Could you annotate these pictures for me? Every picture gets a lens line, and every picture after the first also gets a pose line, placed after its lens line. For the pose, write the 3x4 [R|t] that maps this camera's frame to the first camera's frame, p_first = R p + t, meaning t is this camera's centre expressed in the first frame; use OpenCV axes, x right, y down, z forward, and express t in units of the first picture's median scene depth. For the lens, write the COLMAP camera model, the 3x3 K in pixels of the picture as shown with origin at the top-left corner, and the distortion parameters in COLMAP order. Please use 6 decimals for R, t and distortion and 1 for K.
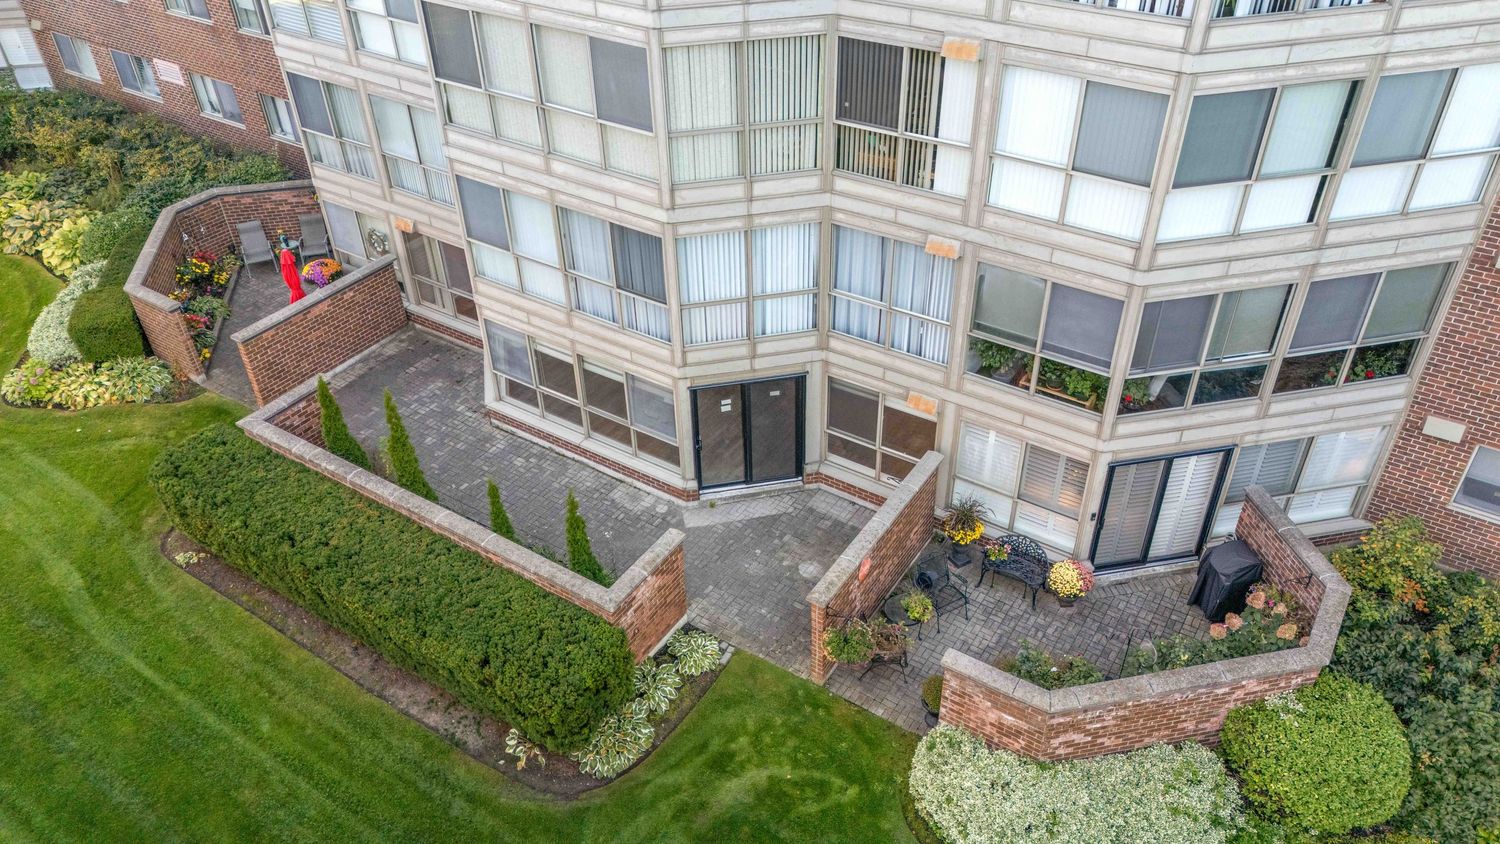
lens RADIAL K [[1102.7, 0, 763.2], [0, 1102.7, 434.9], [0, 0, 1]] dist [0.092761, -0.085659]
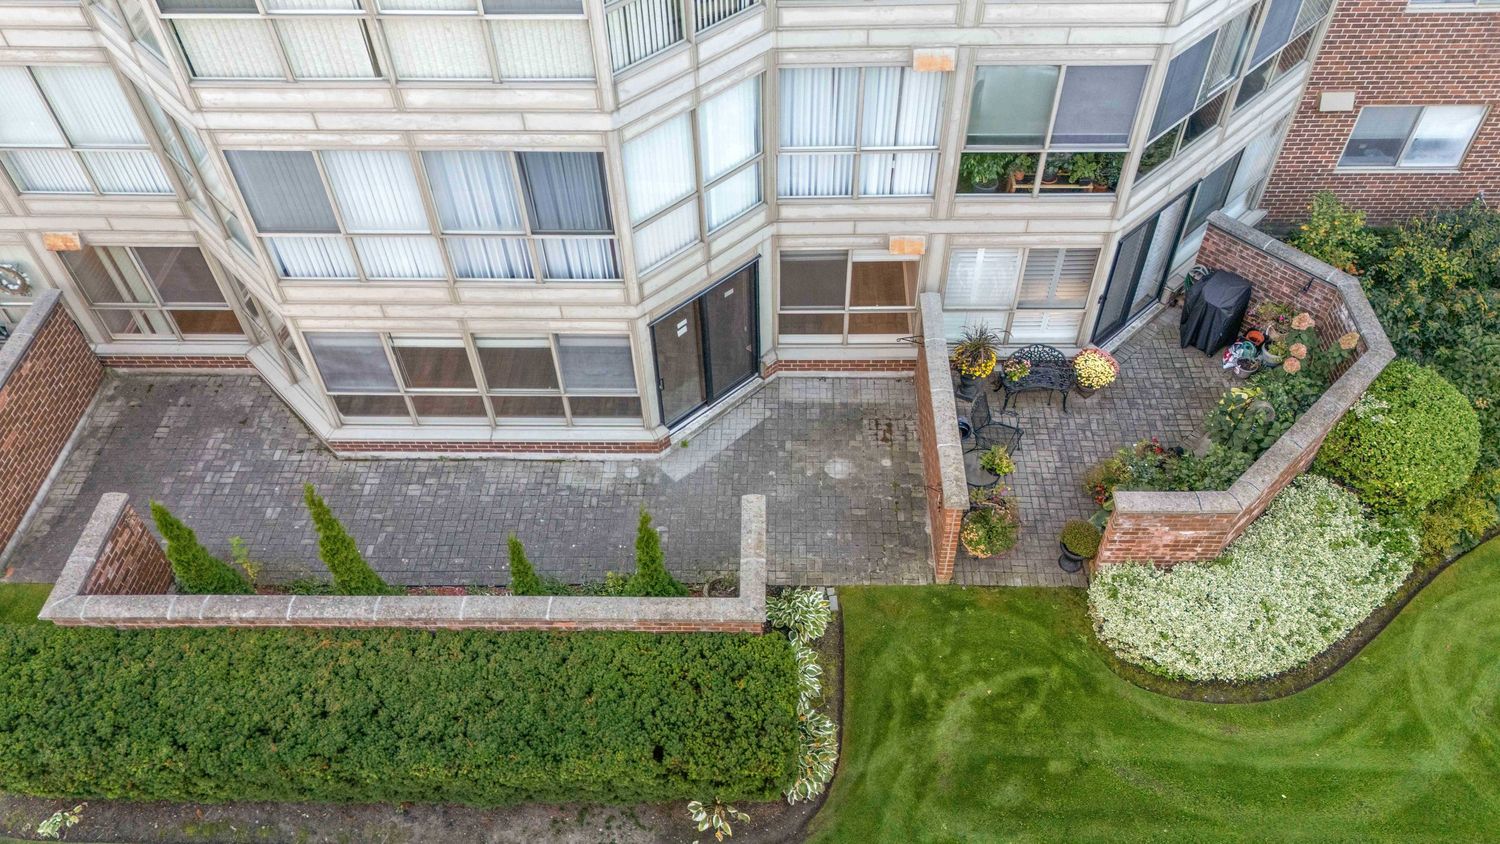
lens RADIAL K [[1102.7, 0, 756.3], [0, 1102.7, 429.7], [0, 0, 1]] dist [0.092761, -0.085659]
pose [[0.847285, -0.393673, 0.356551, -0.332781], [0.323043, 0.914814, 0.242400, -0.148879], [-0.421605, -0.090201, 0.902282, 0.249548]]
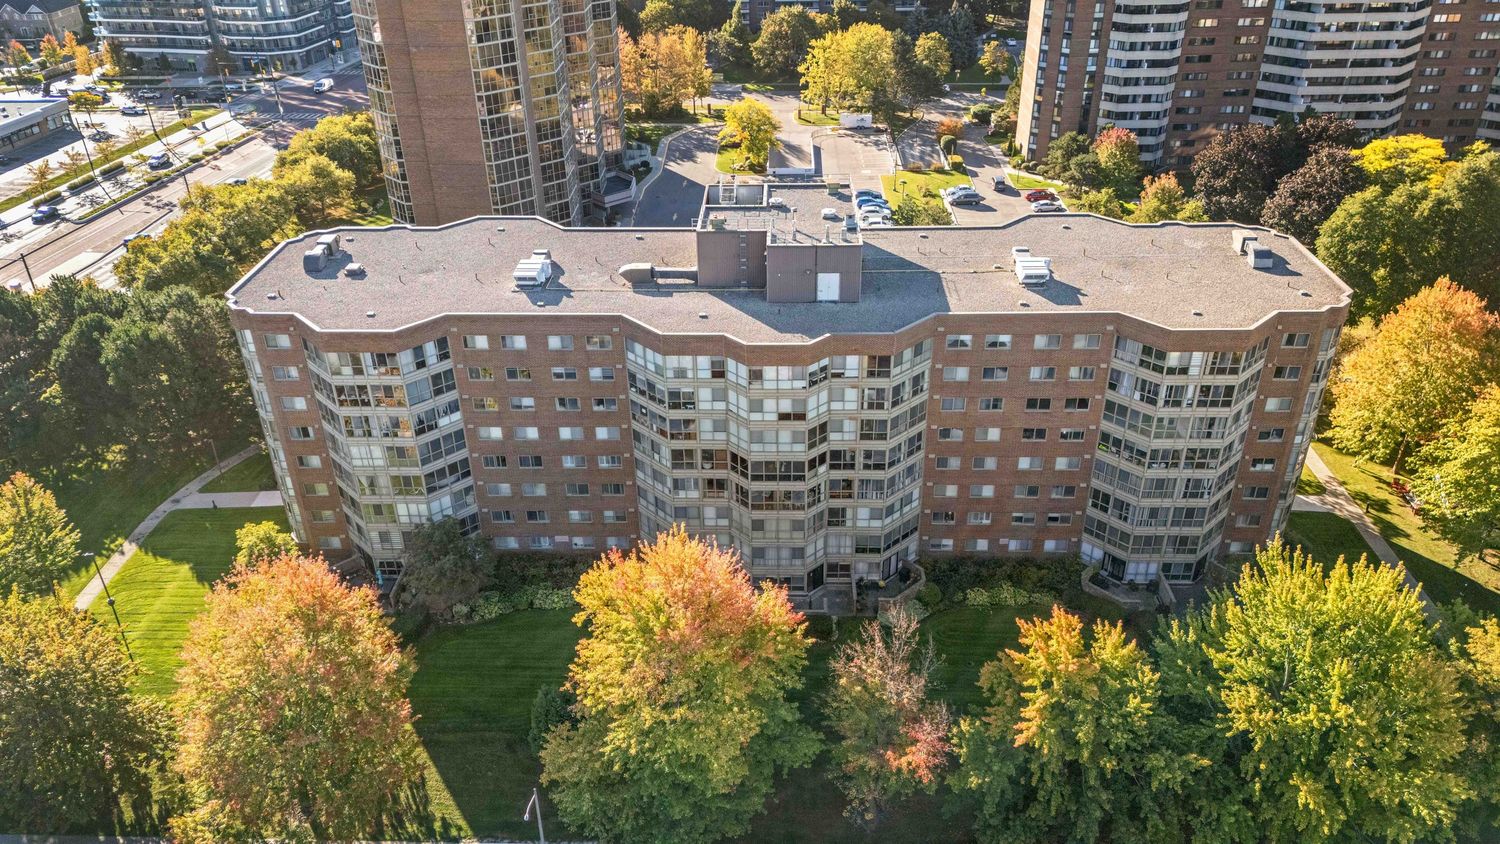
lens RADIAL K [[1102.7, 0, 750.4], [0, 1102.7, 418.3], [0, 0, 1]] dist [0.092761, -0.085659]
pose [[0.852202, -0.259009, 0.454605, -2.541273], [0.316871, 0.946901, -0.054515, -0.550539], [-0.416346, 0.190509, 0.889023, -3.730279]]
